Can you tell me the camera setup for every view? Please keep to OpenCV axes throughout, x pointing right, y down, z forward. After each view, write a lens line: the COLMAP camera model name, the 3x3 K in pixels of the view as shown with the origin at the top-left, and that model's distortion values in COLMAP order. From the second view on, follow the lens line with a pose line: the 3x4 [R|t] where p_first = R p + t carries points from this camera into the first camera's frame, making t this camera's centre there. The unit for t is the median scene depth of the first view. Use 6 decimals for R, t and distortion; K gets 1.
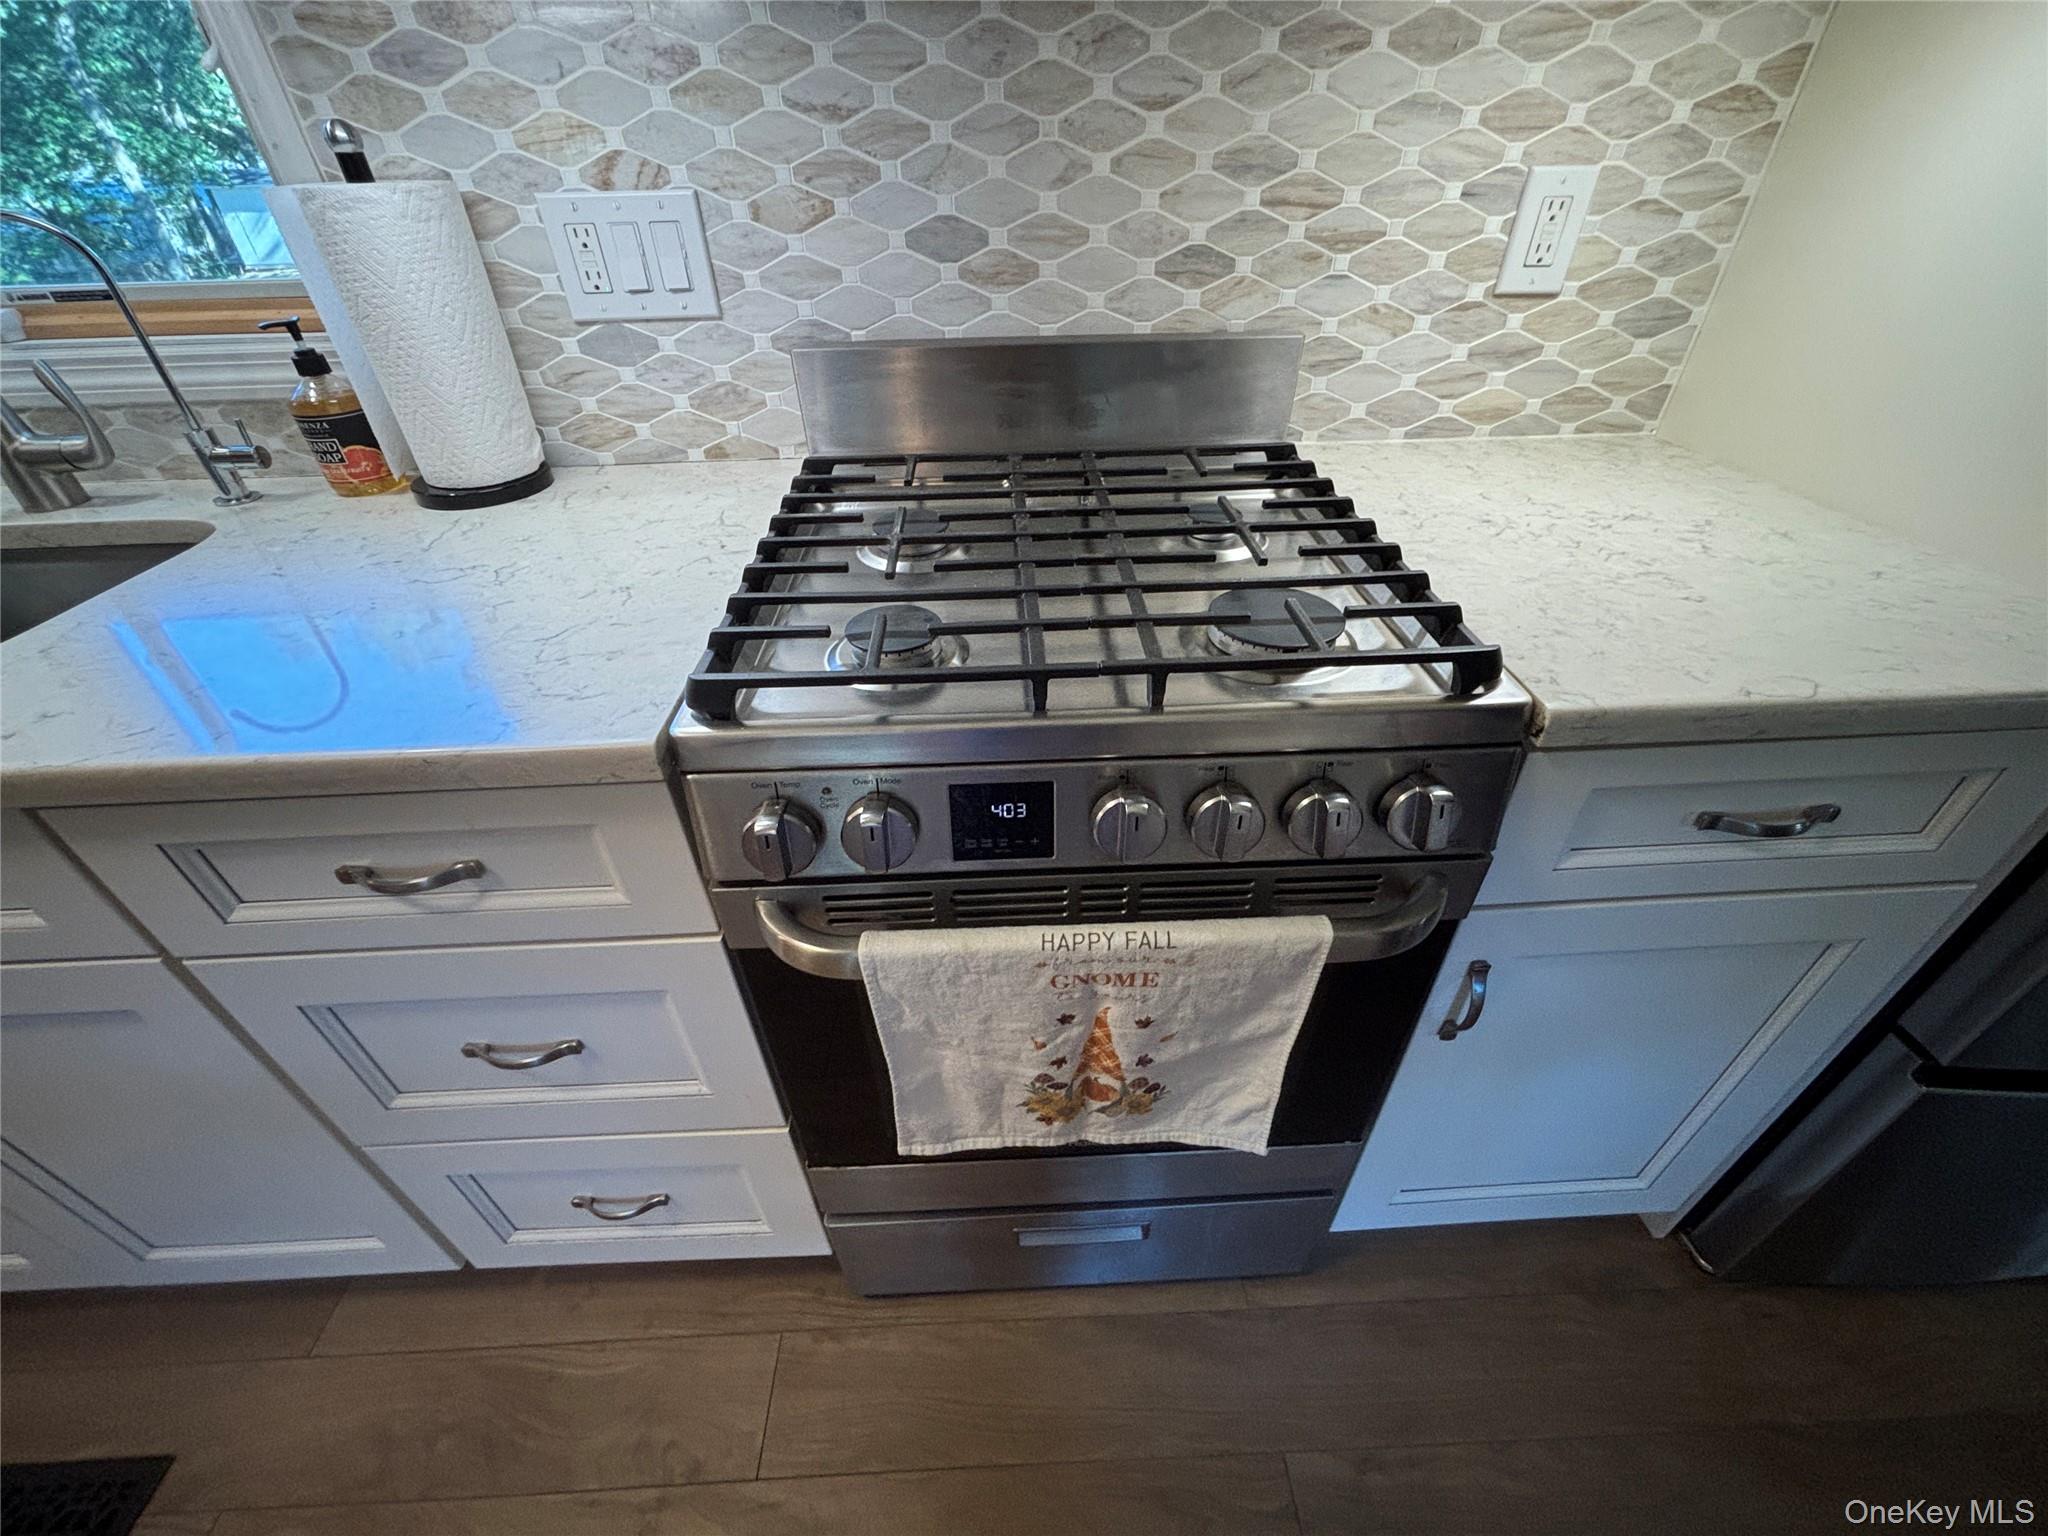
lens RADIAL K [[839.3, 0, 1028.3], [0, 839.3, 769.2], [0, 0, 1]] dist [-0.003765, 0.000520]
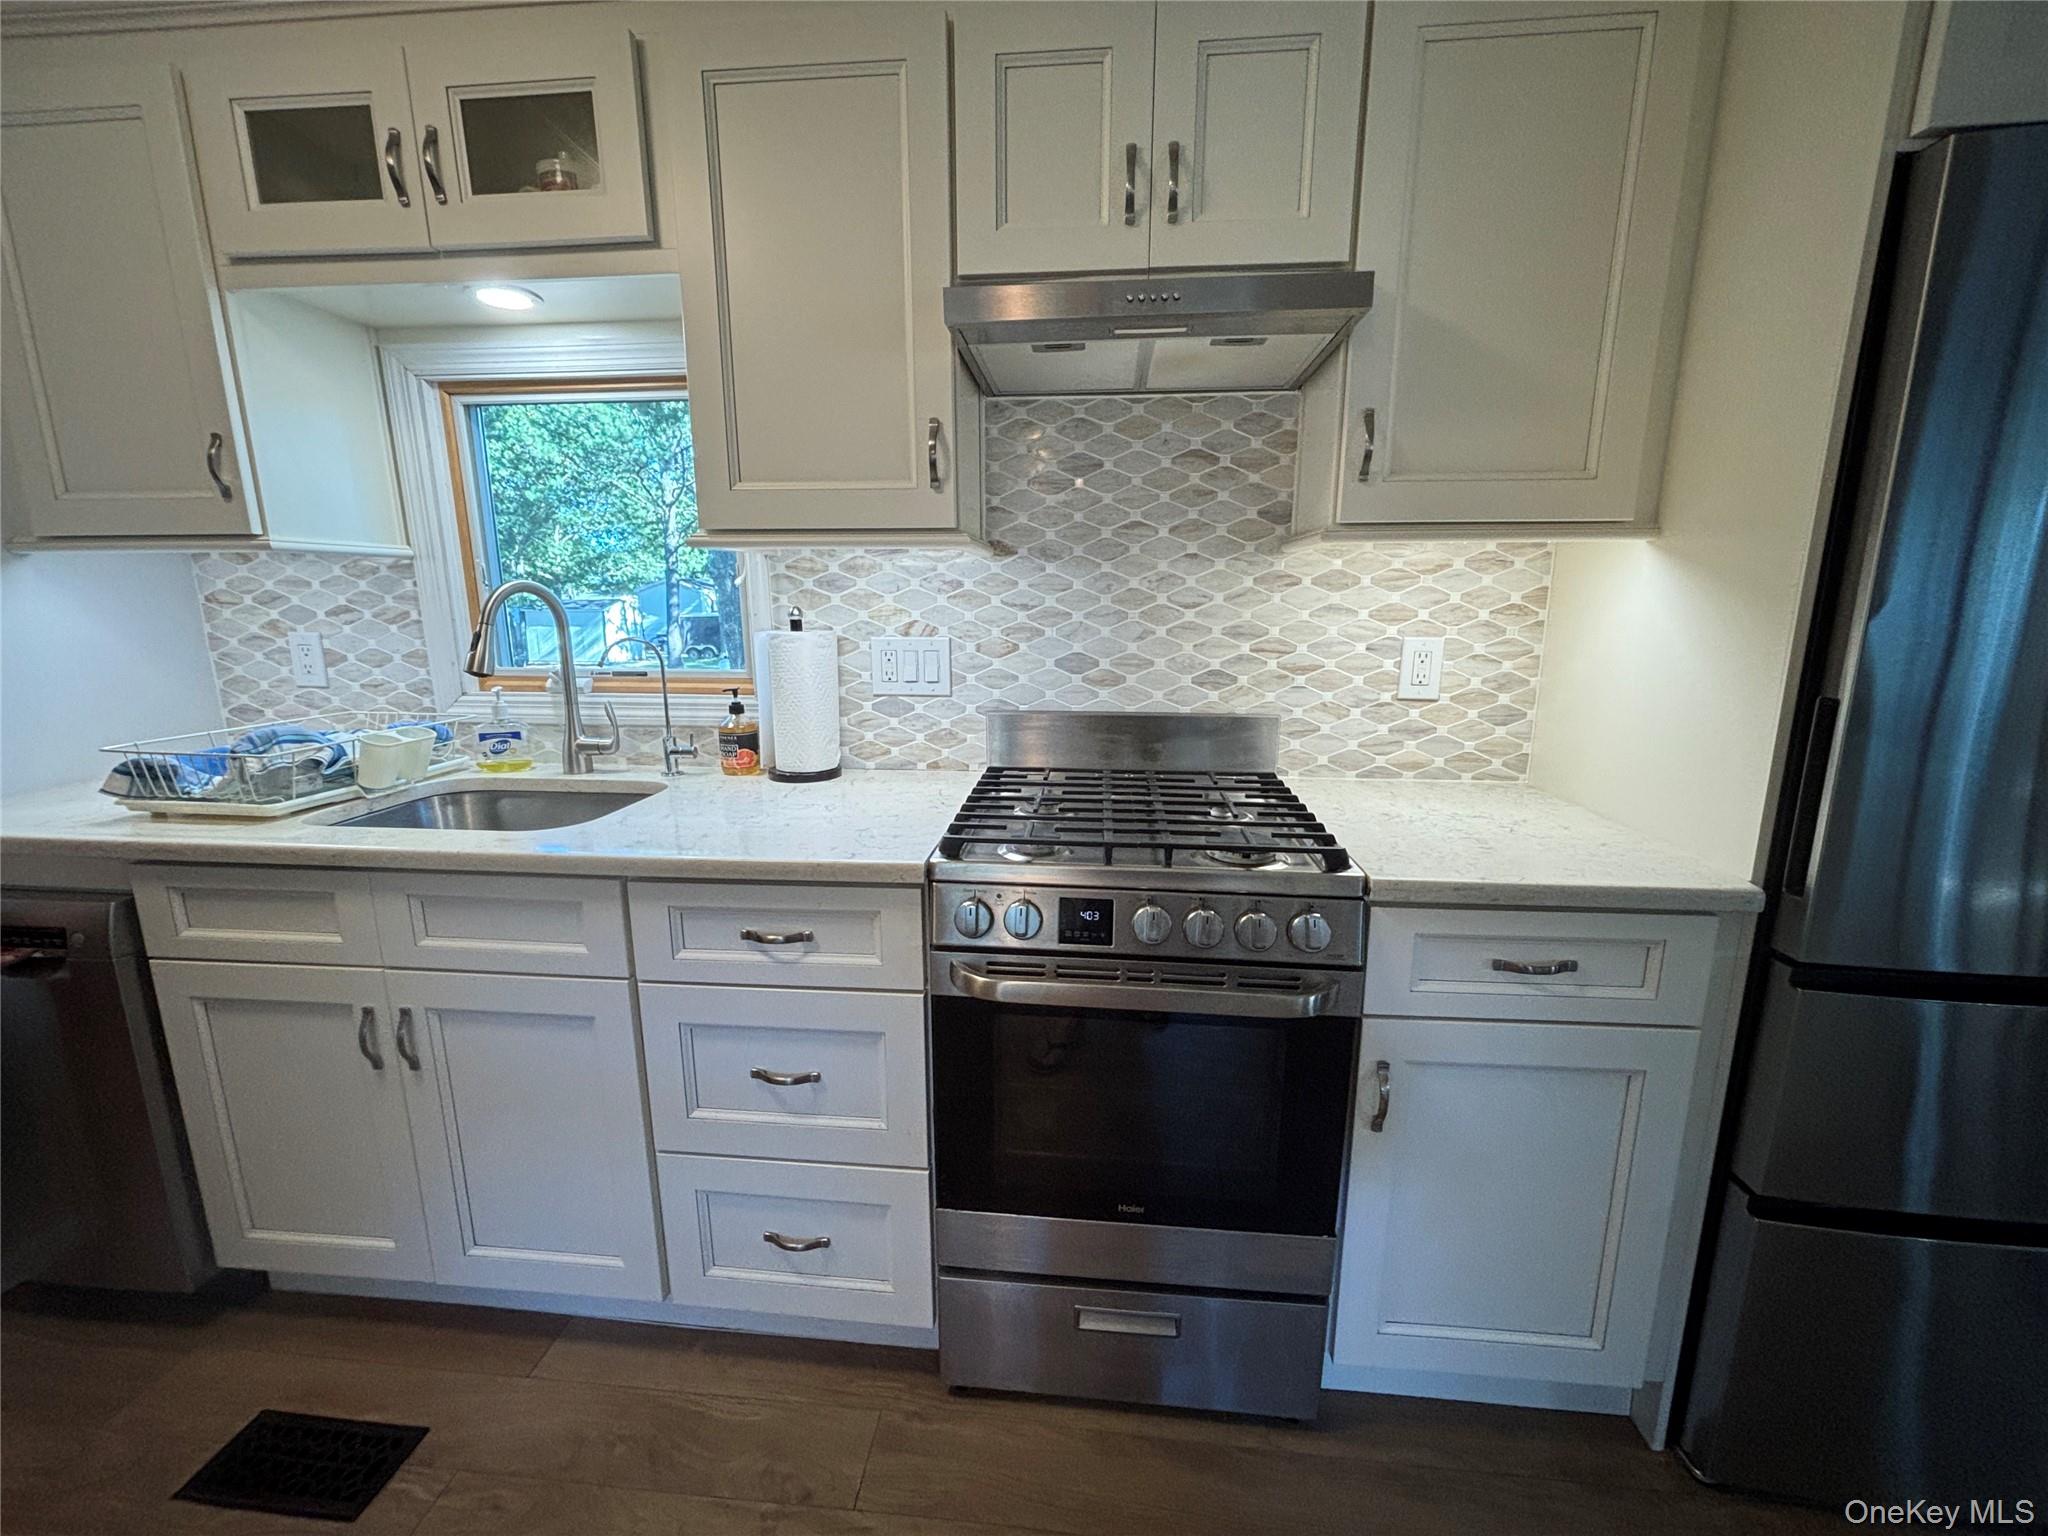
lens RADIAL K [[821.6, 0, 1024.9], [0, 821.6, 766.6], [0, 0, 1]] dist [0.006939, -0.000295]
pose [[0.990030, 0.044732, -0.133564, 0.042017], [-0.096827, 0.904793, -0.414697, 0.339345], [0.102297, 0.423495, 0.900104, -0.549377]]
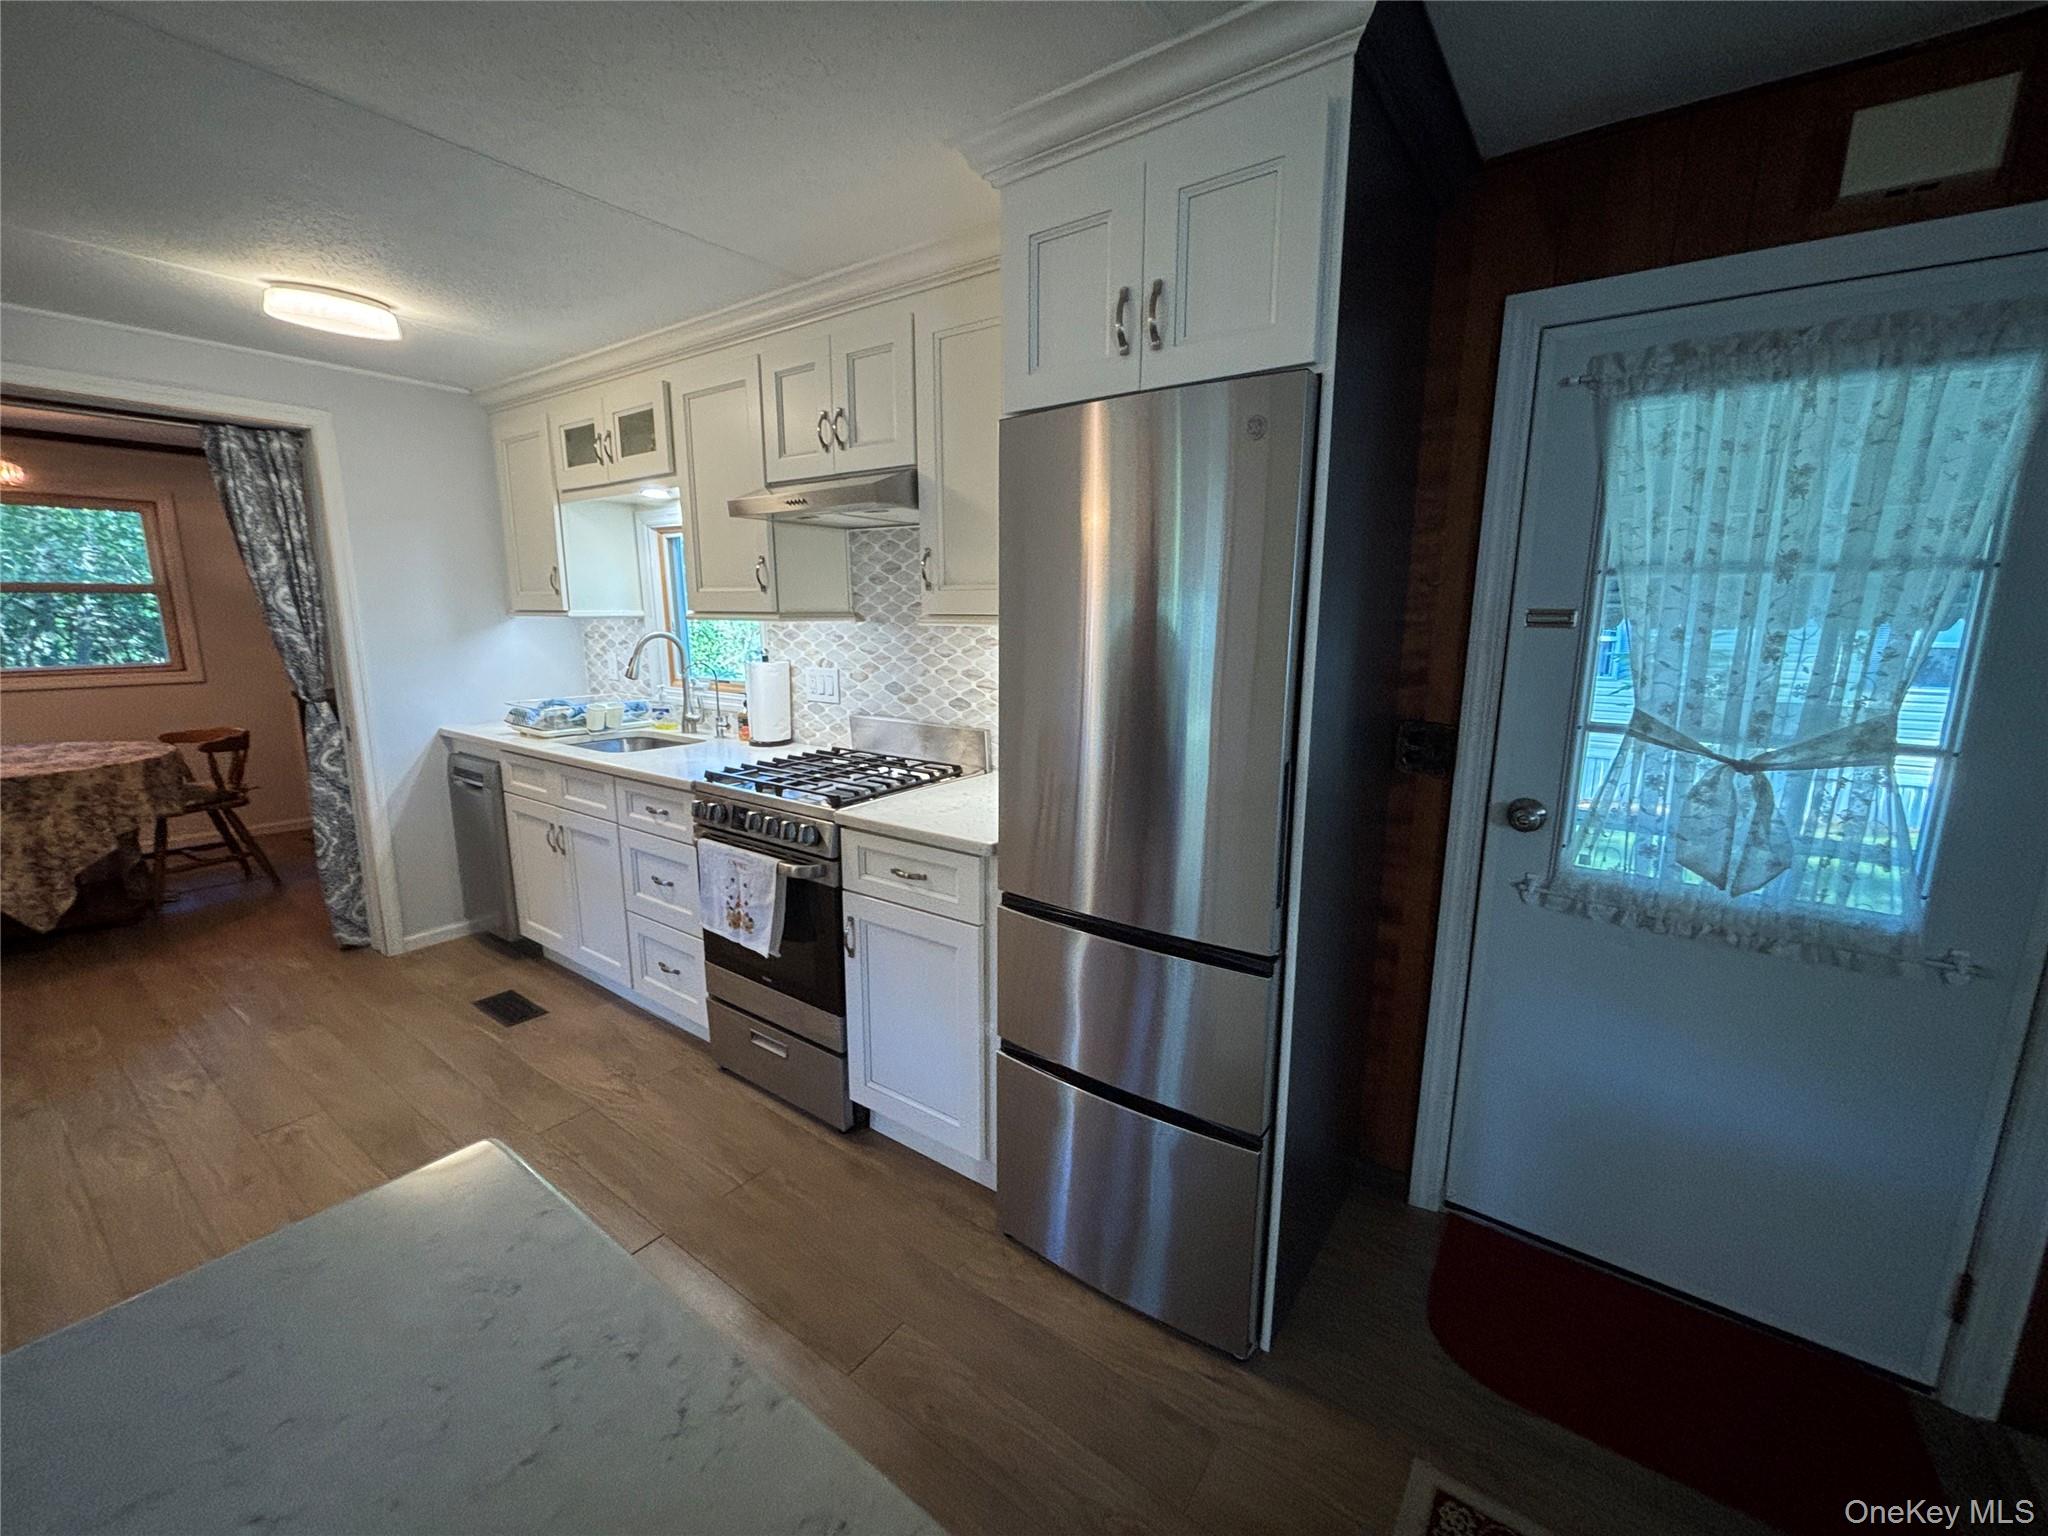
lens RADIAL K [[821.6, 0, 1024.9], [0, 821.6, 766.6], [0, 0, 1]] dist [0.006939, -0.000295]
pose [[0.791886, 0.137479, -0.594992, 2.027556], [-0.380976, 0.872689, -0.305403, 0.319752], [0.477257, 0.468522, 0.743447, -0.807435]]
